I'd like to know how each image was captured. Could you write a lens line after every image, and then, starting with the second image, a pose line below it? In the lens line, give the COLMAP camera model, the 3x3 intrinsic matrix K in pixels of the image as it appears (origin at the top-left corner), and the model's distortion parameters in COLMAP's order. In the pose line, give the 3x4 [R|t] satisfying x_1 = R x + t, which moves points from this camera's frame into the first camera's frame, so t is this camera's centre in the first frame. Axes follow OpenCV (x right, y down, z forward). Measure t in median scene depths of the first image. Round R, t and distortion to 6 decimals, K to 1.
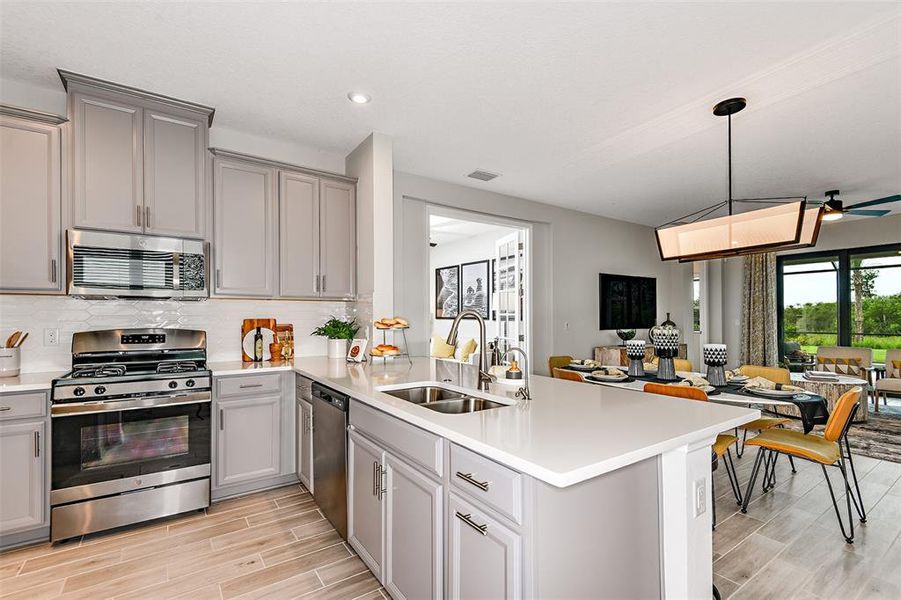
lens RADIAL K [[404.3, 0, 450.8], [0, 404.3, 313.2], [0, 0, 1]] dist [0.033321, -0.017178]
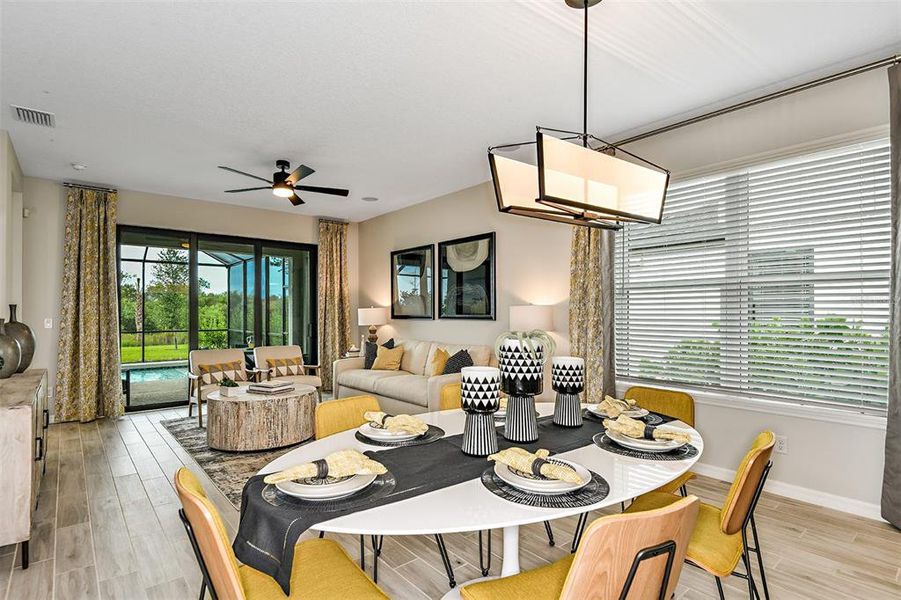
lens RADIAL K [[440.0, 0, 461.8], [0, 440.0, 308.8], [0, 0, 1]] dist [-0.026326, 0.000055]
pose [[-0.137212, 0.010614, 0.990485, 0.013017], [-0.009799, 0.999879, -0.012072, 0.009686], [-0.990493, -0.011362, -0.137092, 1.133472]]
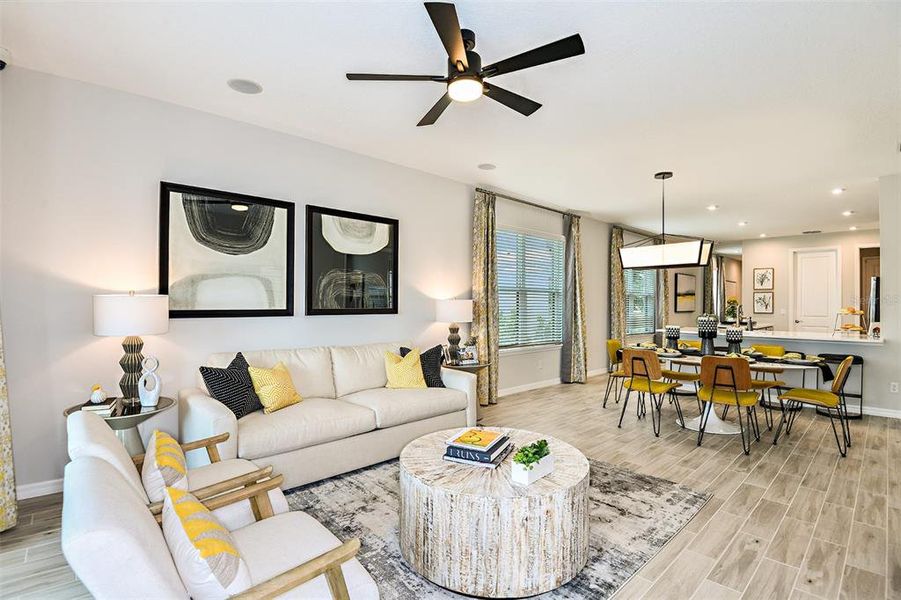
lens RADIAL K [[405.4, 0, 453.0], [0, 405.4, 305.1], [0, 0, 1]] dist [0.021422, -0.019562]
pose [[-0.990378, -0.001864, -0.138378, 1.486348], [-0.001323, 0.999991, -0.004003, 0.008716], [0.138384, -0.003781, -0.990371, 2.148250]]
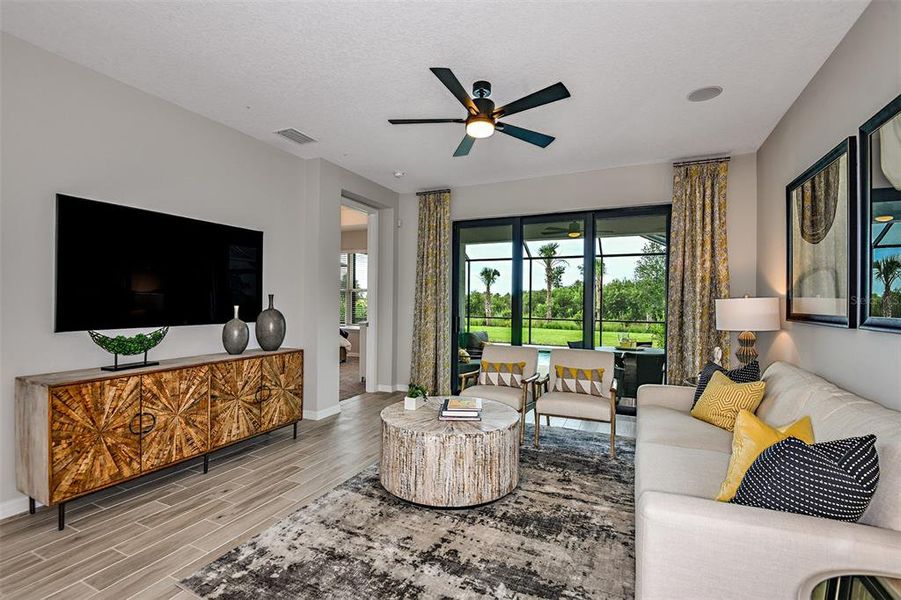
lens RADIAL K [[404.6, 0, 458.5], [0, 404.6, 301.5], [0, 0, 1]] dist [-0.002782, -0.000442]
pose [[0.851818, 0.011564, 0.523709, 0.908732], [-0.019472, 0.999764, 0.009595, -0.002892], [-0.523475, -0.018371, 0.851843, 0.794552]]
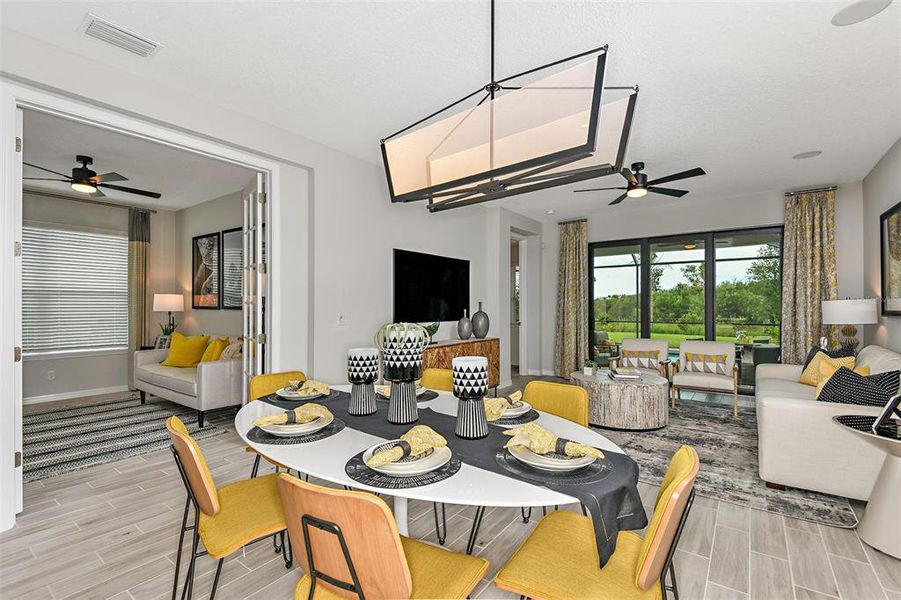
lens RADIAL K [[405.4, 0, 453.0], [0, 405.4, 305.1], [0, 0, 1]] dist [0.021422, -0.019562]
pose [[0.944322, 0.004720, 0.328988, 0.405683], [-0.006752, 0.999965, 0.005033, 0.003833], [-0.328952, -0.006974, 0.944321, 0.457595]]
